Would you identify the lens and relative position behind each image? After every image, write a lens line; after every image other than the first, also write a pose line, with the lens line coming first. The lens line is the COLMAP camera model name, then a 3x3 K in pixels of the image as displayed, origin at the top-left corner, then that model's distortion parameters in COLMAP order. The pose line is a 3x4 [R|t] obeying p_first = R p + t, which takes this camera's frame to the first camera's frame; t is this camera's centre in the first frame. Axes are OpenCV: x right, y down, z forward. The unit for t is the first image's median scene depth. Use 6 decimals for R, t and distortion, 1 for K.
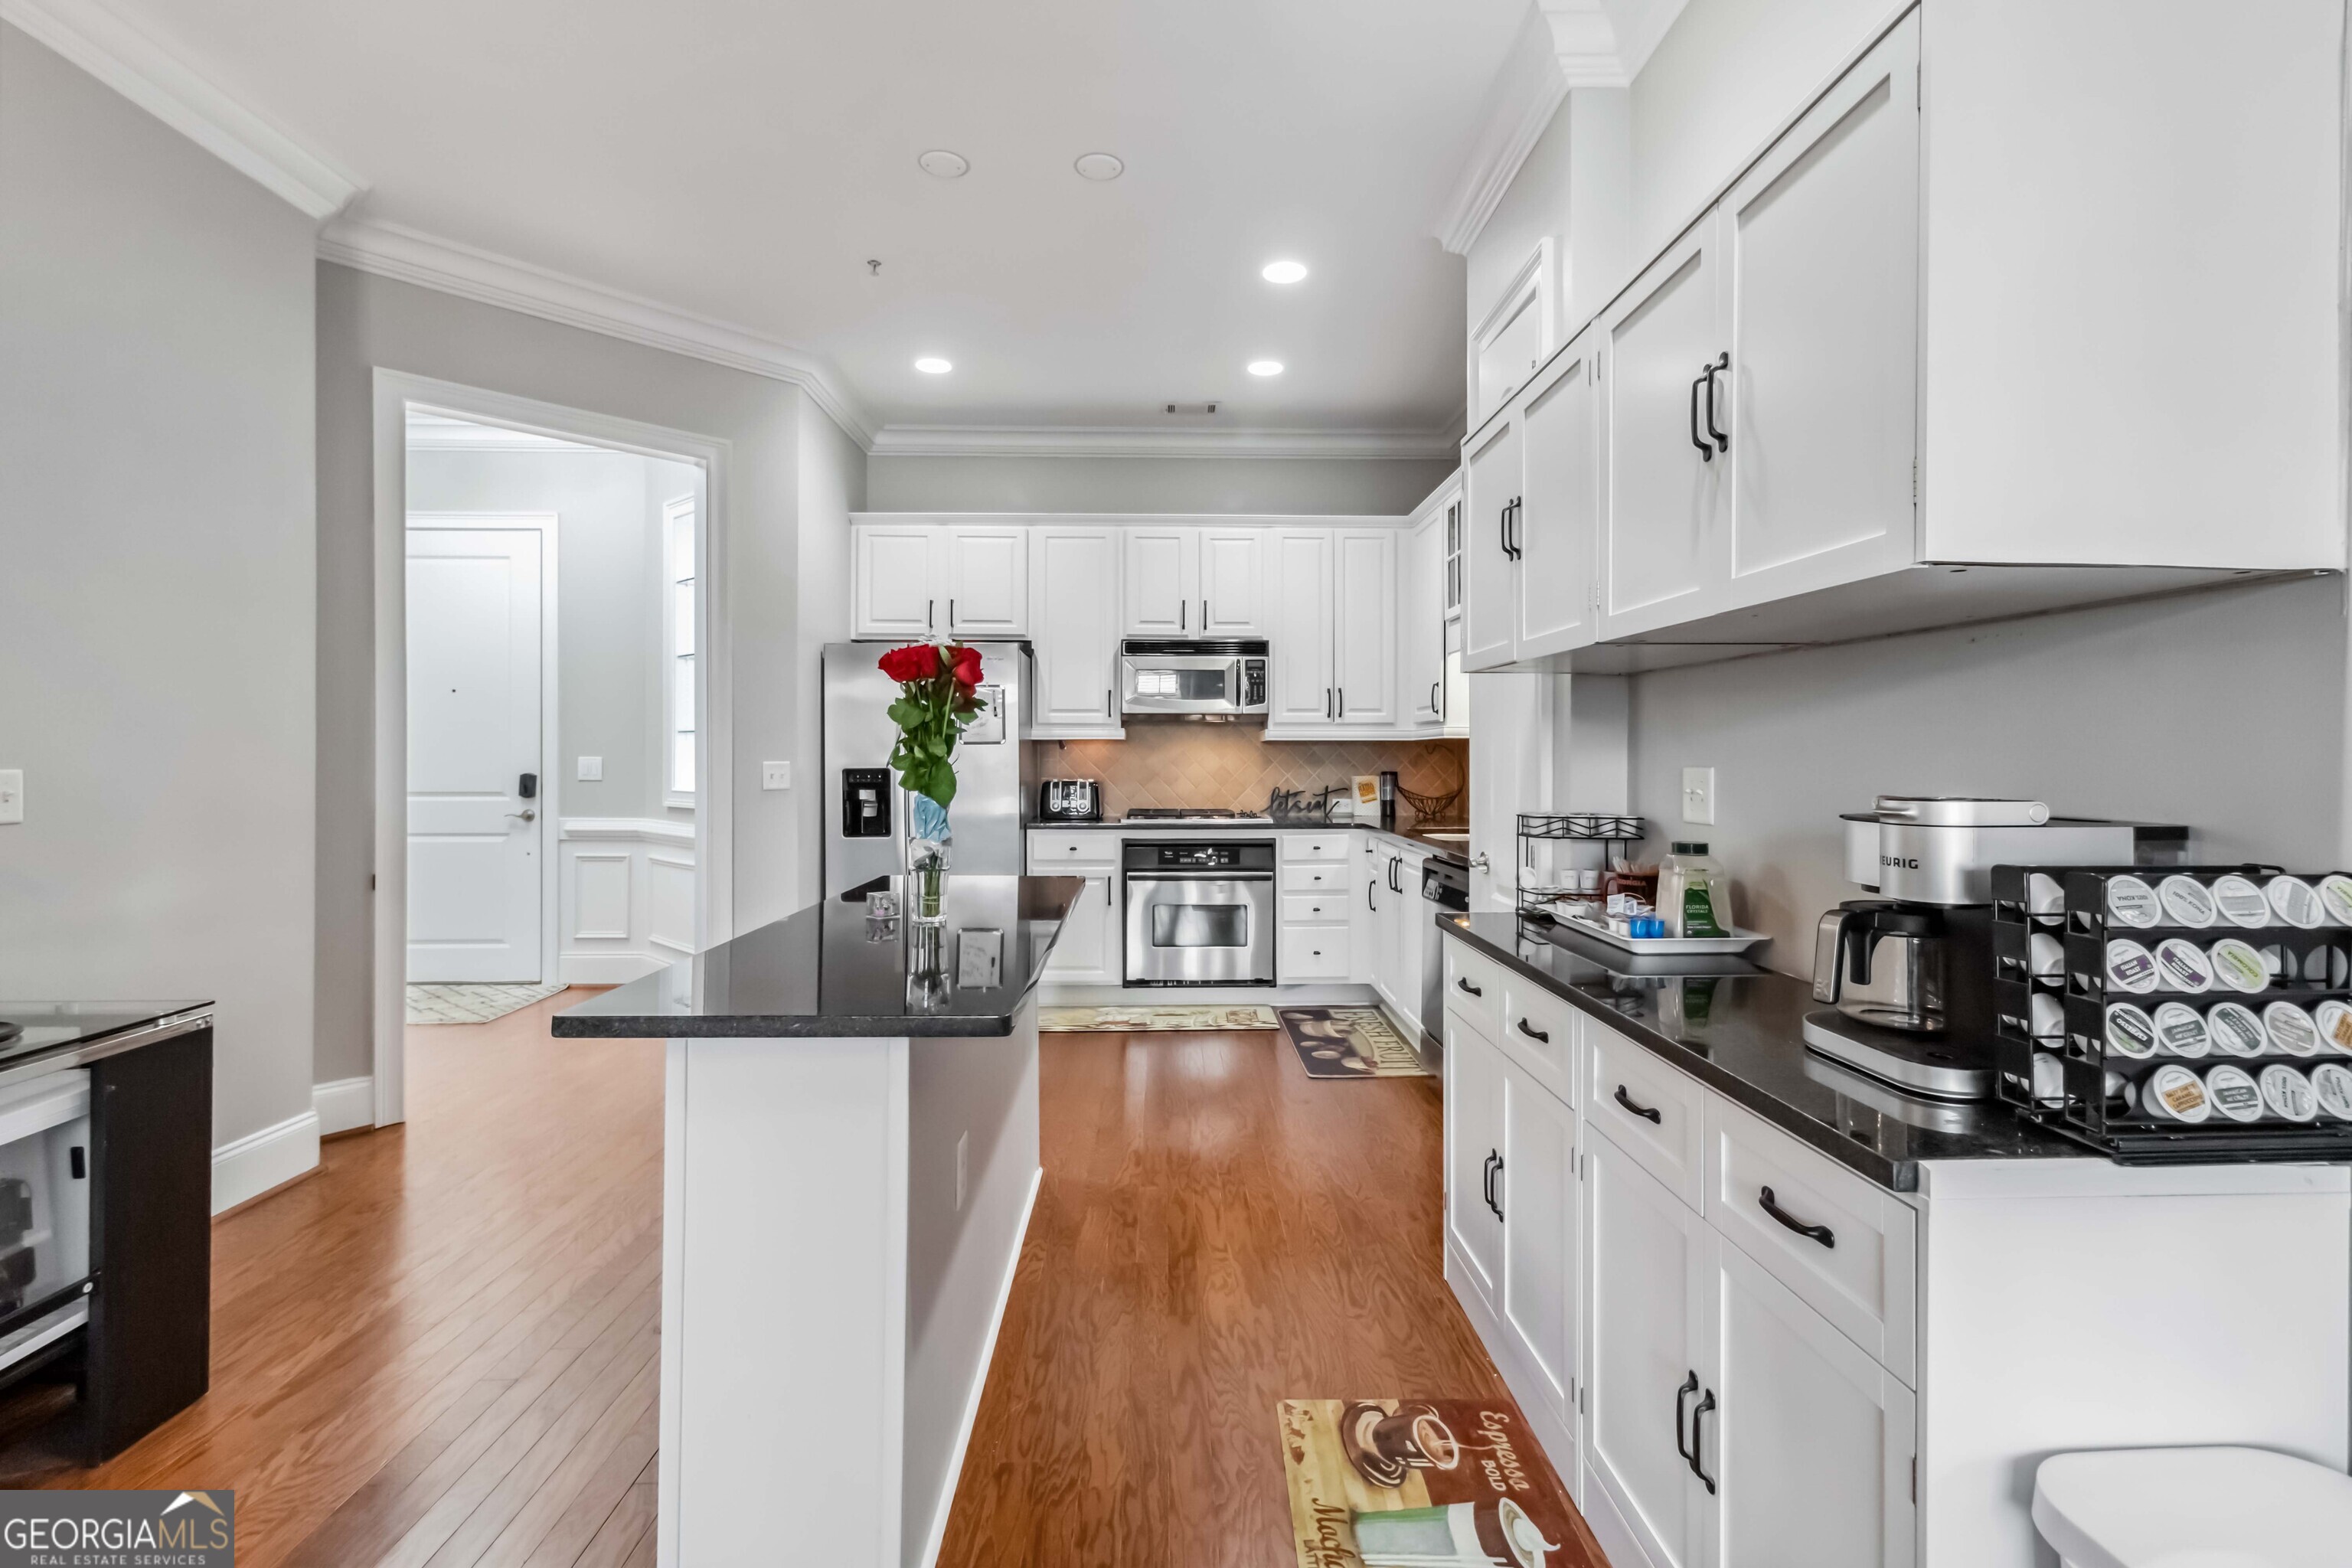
lens RADIAL K [[1088.3, 0, 1185.2], [0, 1088.3, 755.9], [0, 0, 1]] dist [0.002007, -0.000335]
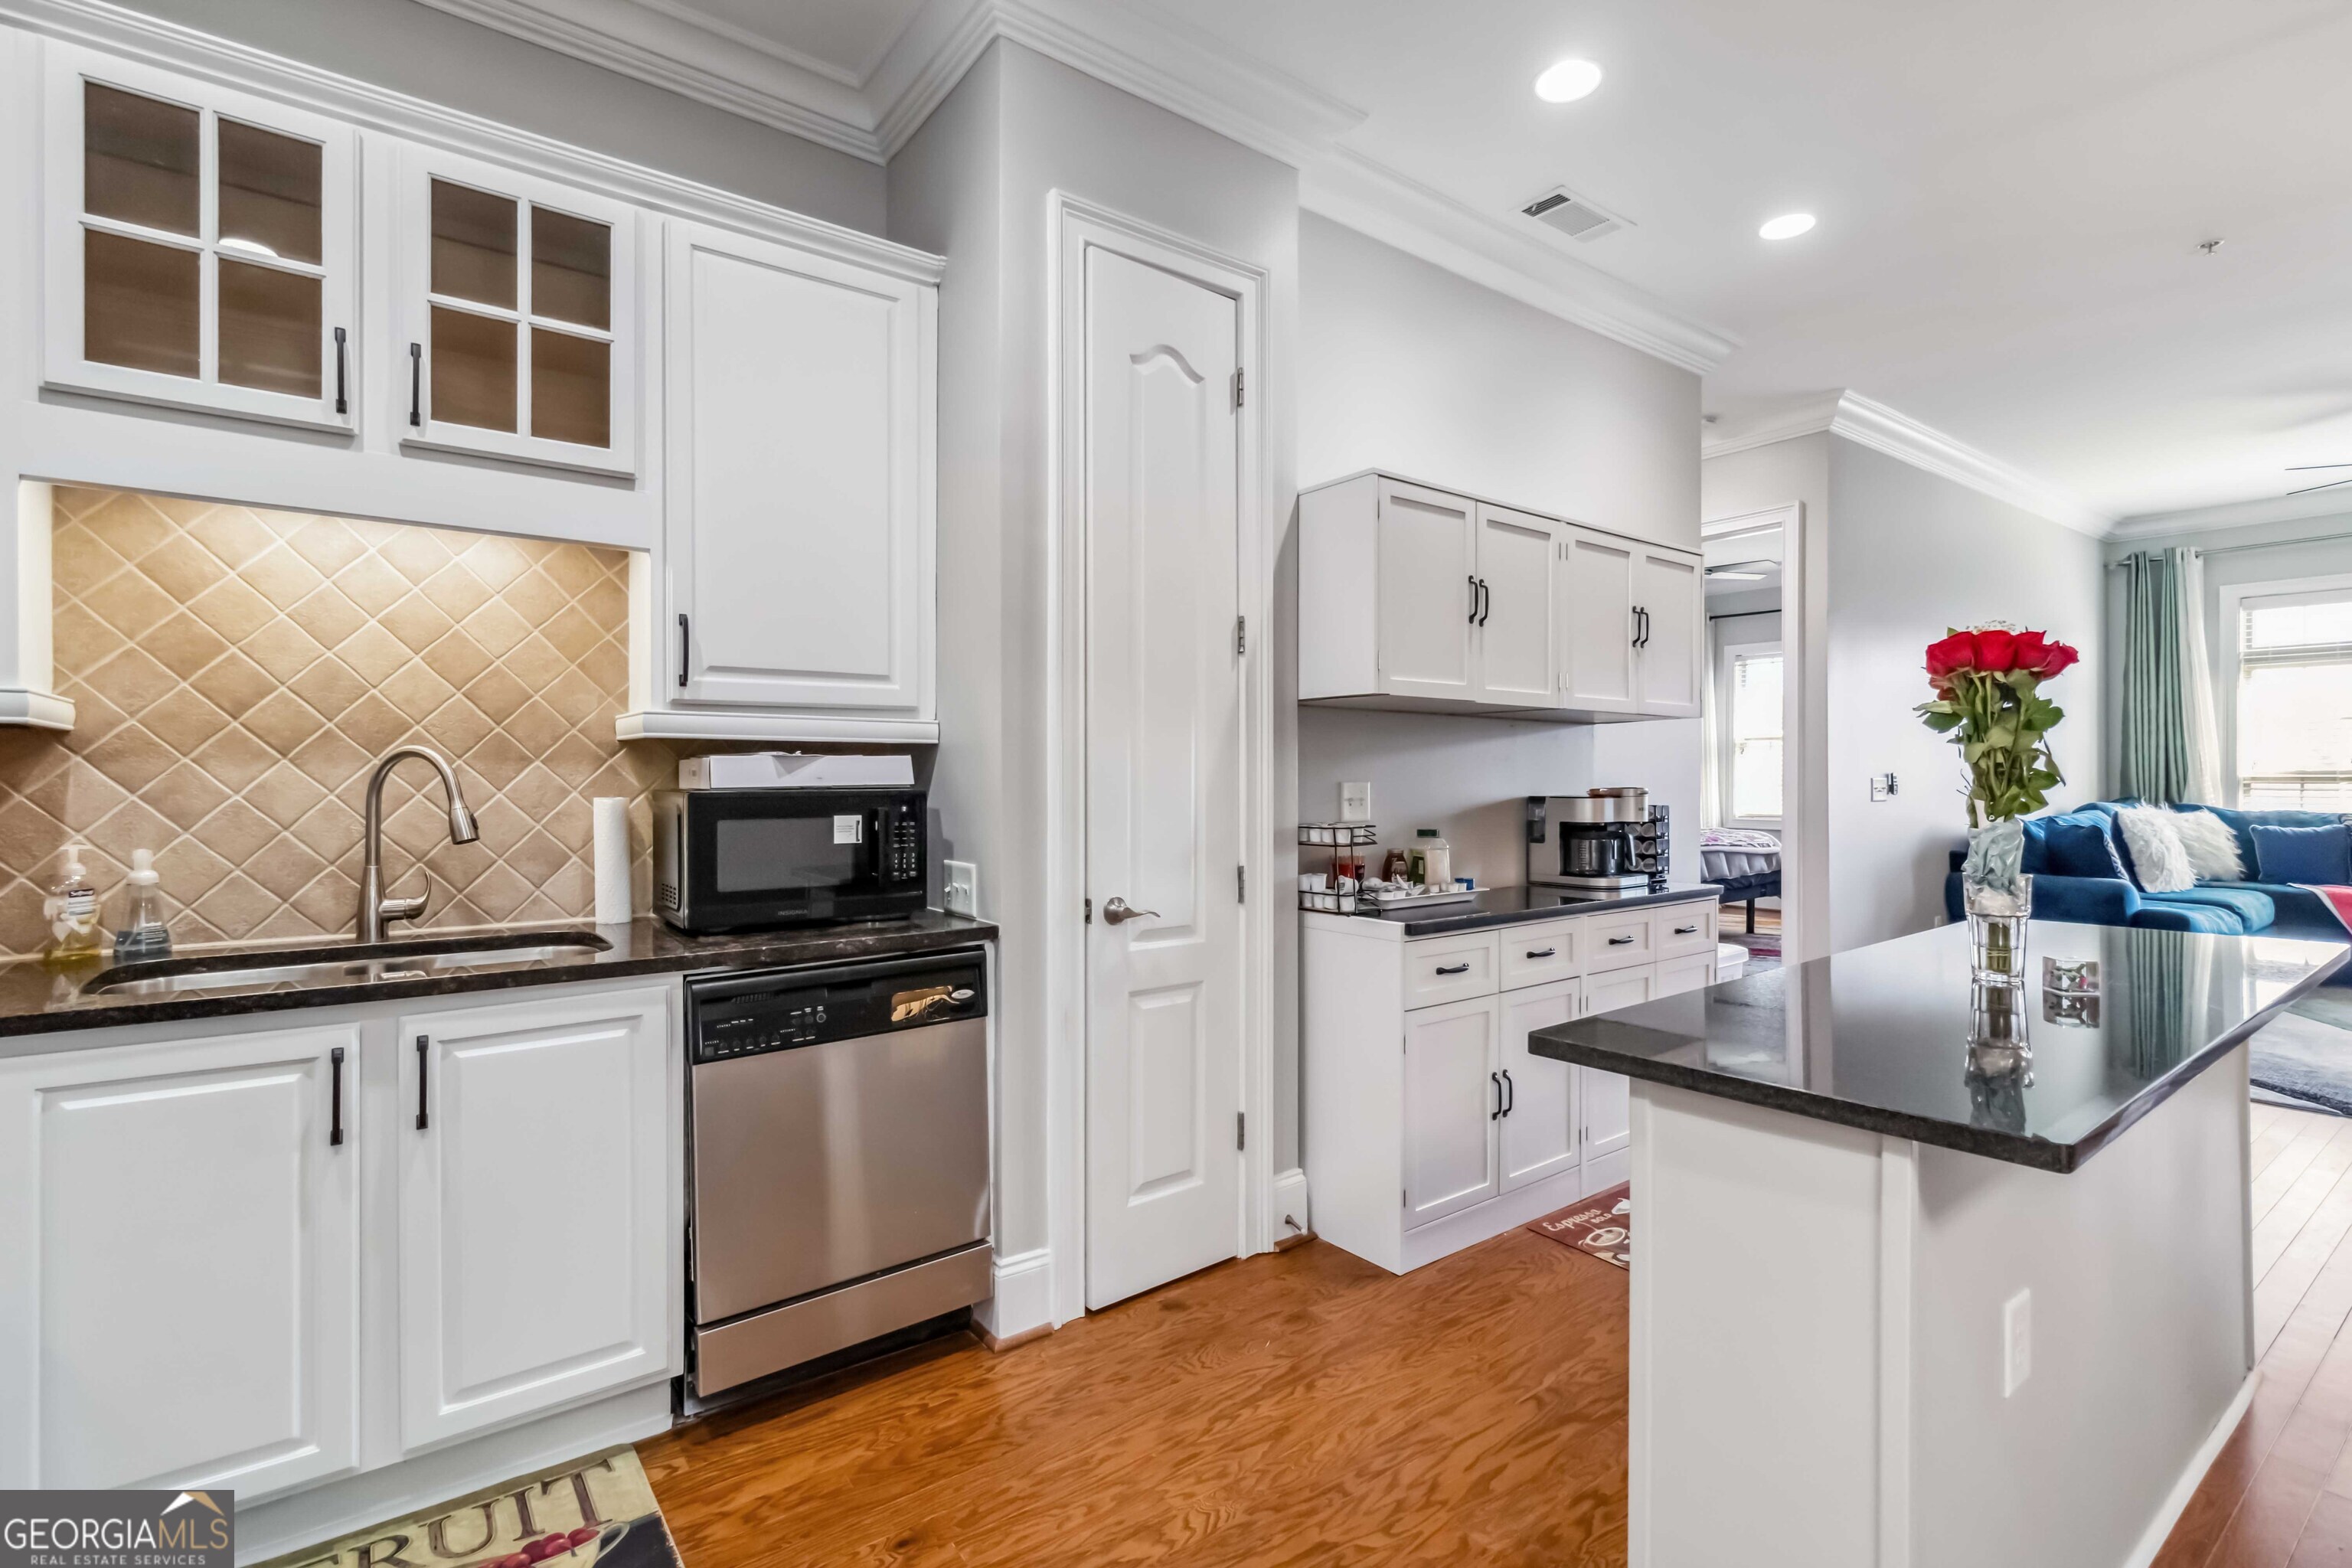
lens RADIAL K [[1095.8, 0, 1185.5], [0, 1095.8, 780.0], [0, 0, 1]] dist [0.000731, 0.000766]
pose [[-0.580542, -0.001057, 0.814230, -0.347282], [0.002664, 0.999991, 0.003197, 0.001788], [-0.814226, 0.004025, -0.580534, 1.246672]]
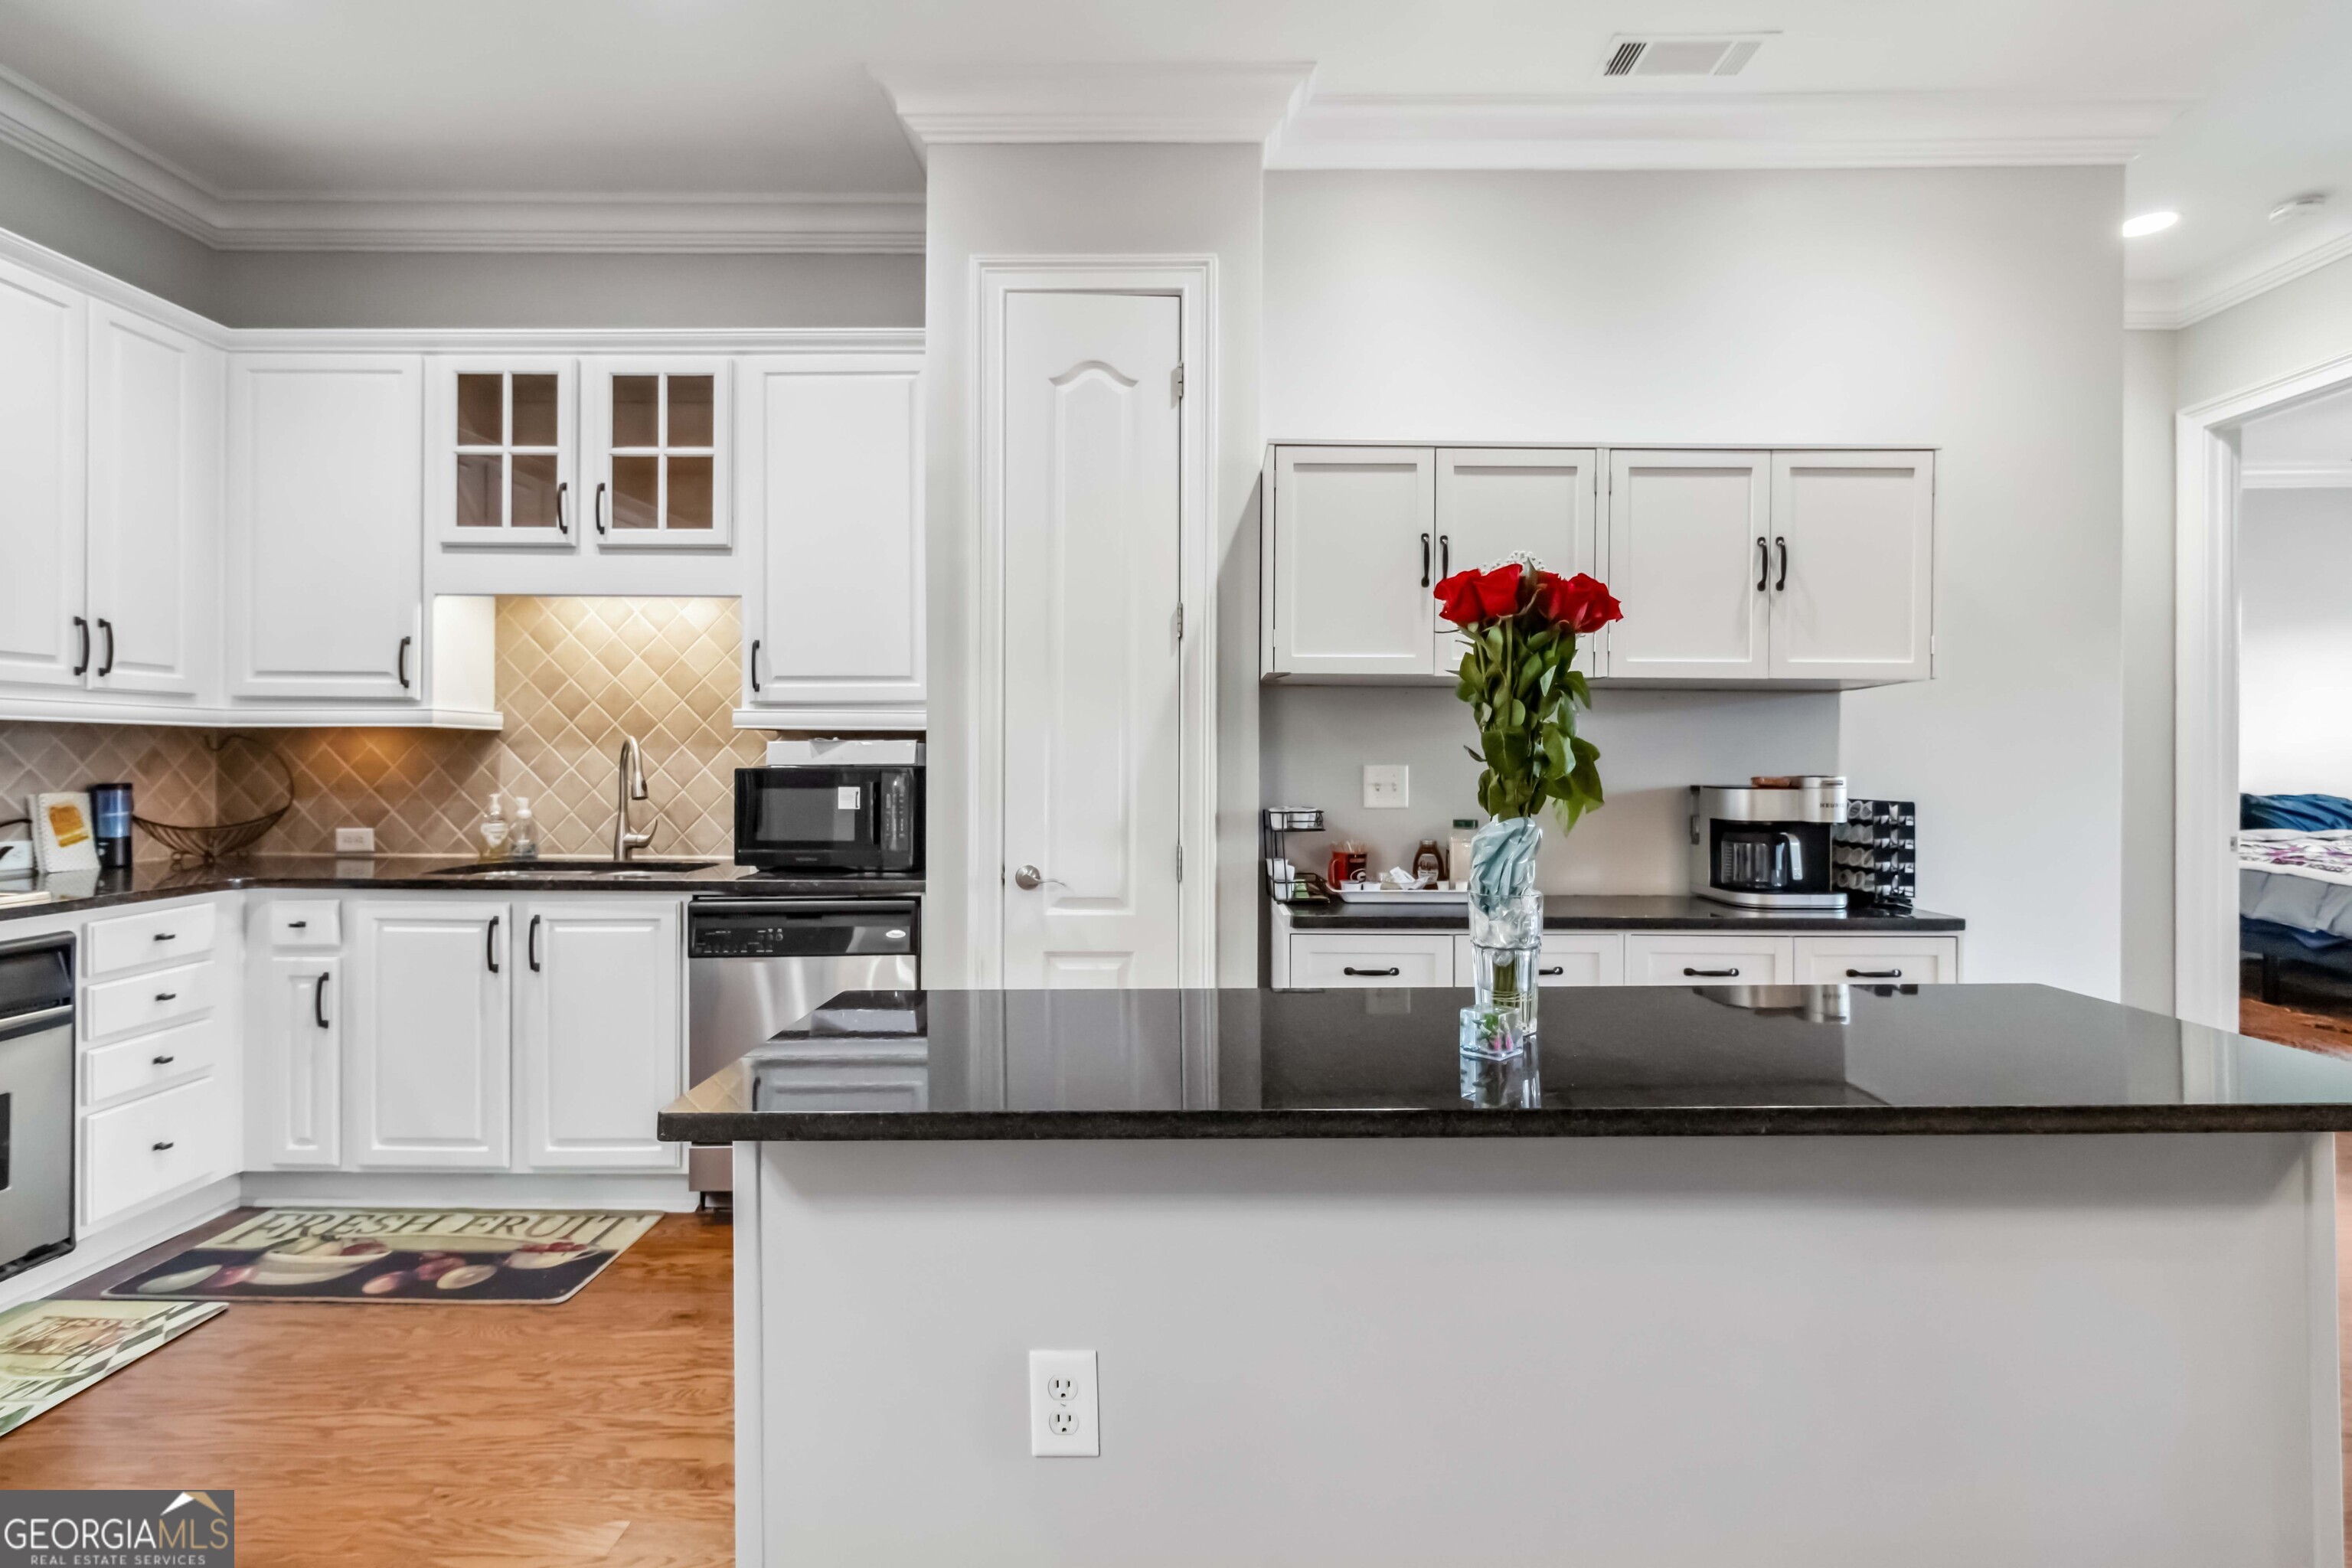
lens RADIAL K [[1121.0, 0, 1194.3], [0, 1121.0, 756.9], [0, 0, 1]] dist [0.002062, 0.000190]
pose [[0.037891, 0.001634, 0.999281, -0.549153], [-0.001908, 0.999997, -0.001562, 0.002068], [-0.999280, -0.001847, 0.037894, 0.732541]]
